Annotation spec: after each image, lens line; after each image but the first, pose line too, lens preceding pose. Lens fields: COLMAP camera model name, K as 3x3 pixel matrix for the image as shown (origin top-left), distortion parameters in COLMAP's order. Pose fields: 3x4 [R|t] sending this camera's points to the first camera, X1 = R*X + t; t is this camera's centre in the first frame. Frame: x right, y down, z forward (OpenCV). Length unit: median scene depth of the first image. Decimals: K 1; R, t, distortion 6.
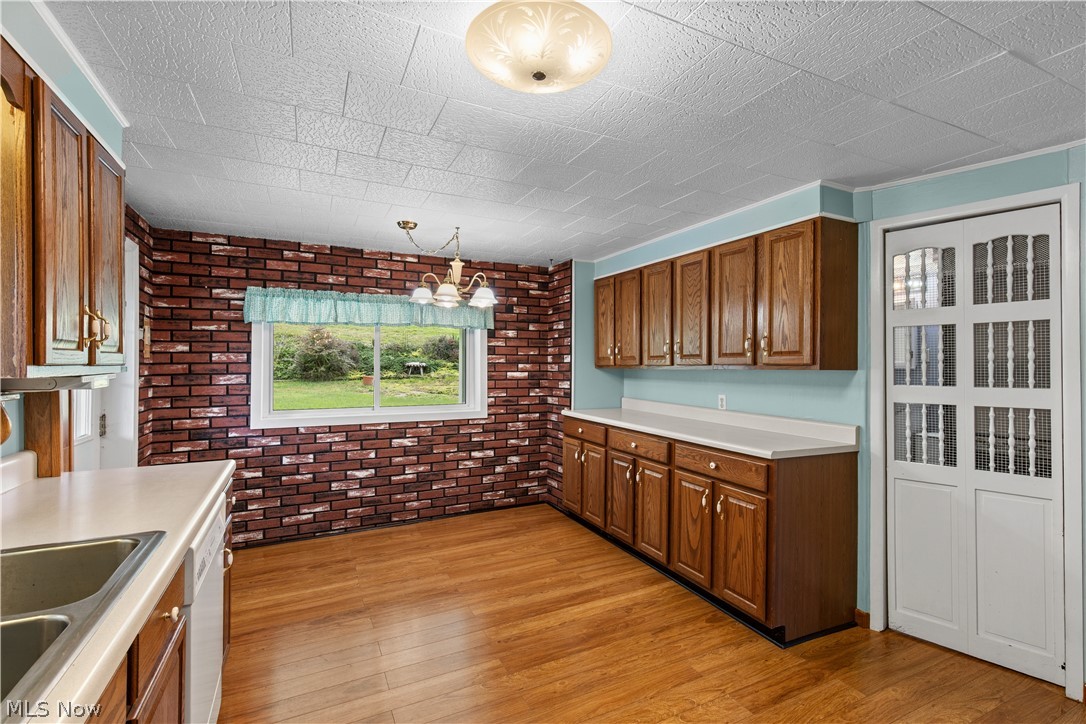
lens RADIAL K [[490.9, 0, 540.2], [0, 490.9, 362.8], [0, 0, 1]] dist [0.011824, -0.003384]
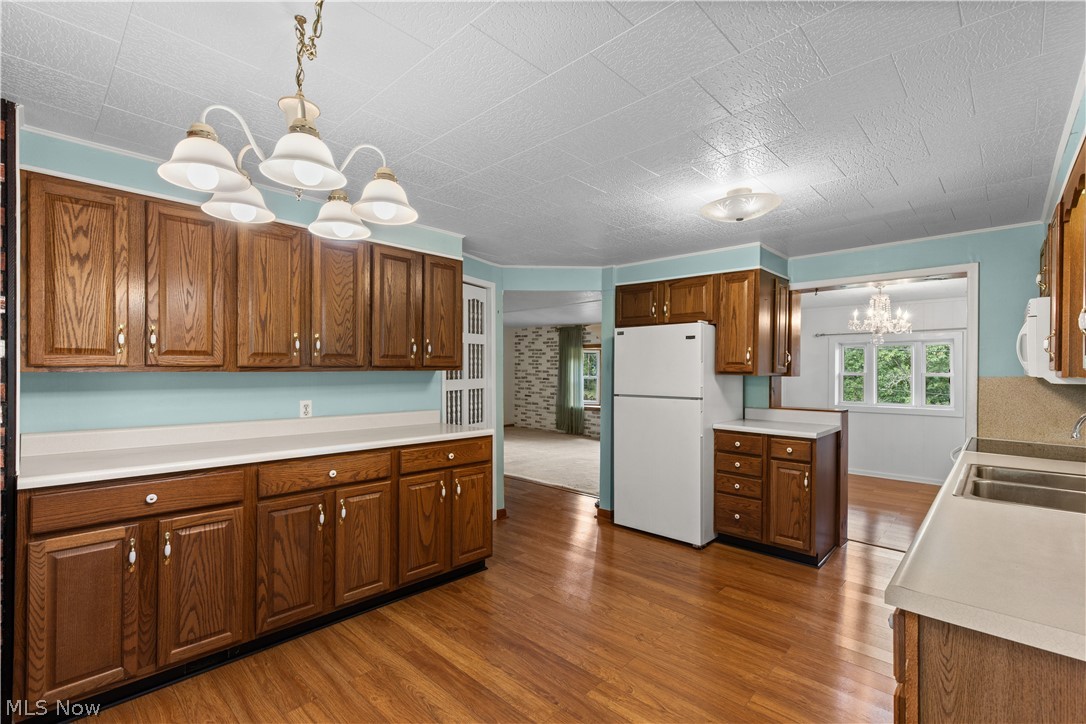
lens RADIAL K [[490.9, 0, 538.1], [0, 490.9, 369.6], [0, 0, 1]] dist [0.011824, -0.003384]
pose [[-0.350704, -0.006779, 0.936462, -0.530505], [-0.007896, 0.999960, 0.004282, 0.003175], [-0.936453, -0.005893, -0.350744, 0.833159]]
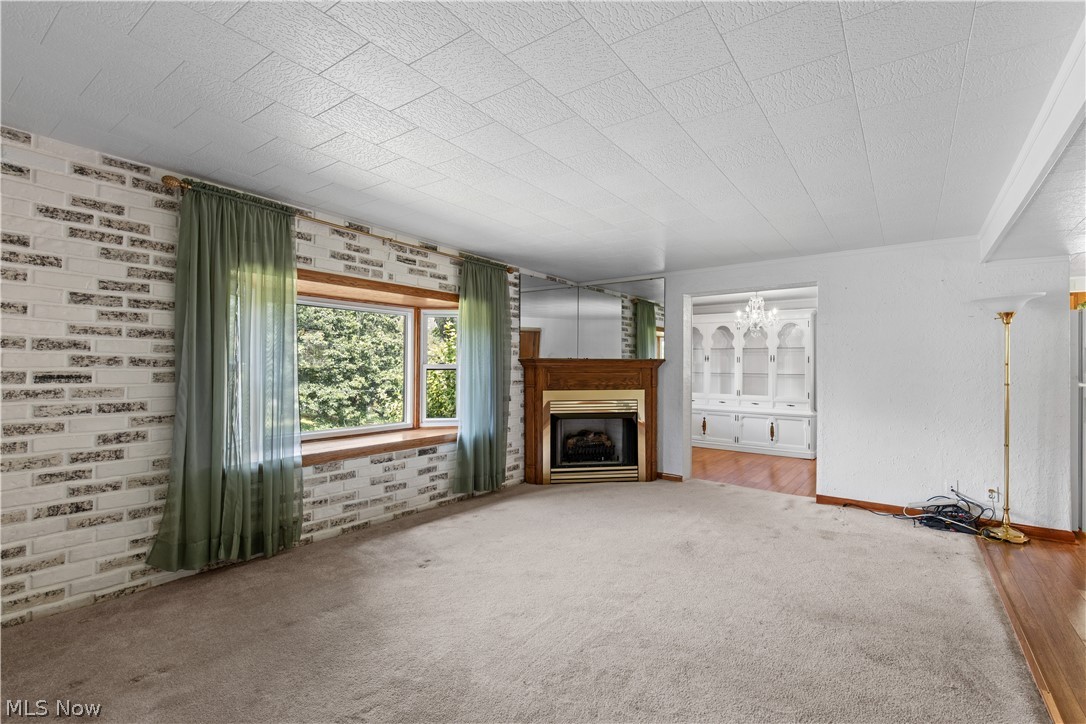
lens RADIAL K [[490.9, 0, 543.9], [0, 490.9, 362.0], [0, 0, 1]] dist [0.011824, -0.003384]
pose [[-0.885574, -0.014188, -0.464282, 1.808208], [-0.010114, 0.999885, -0.011266, 0.048494], [0.464389, -0.005281, -0.885616, 0.647151]]
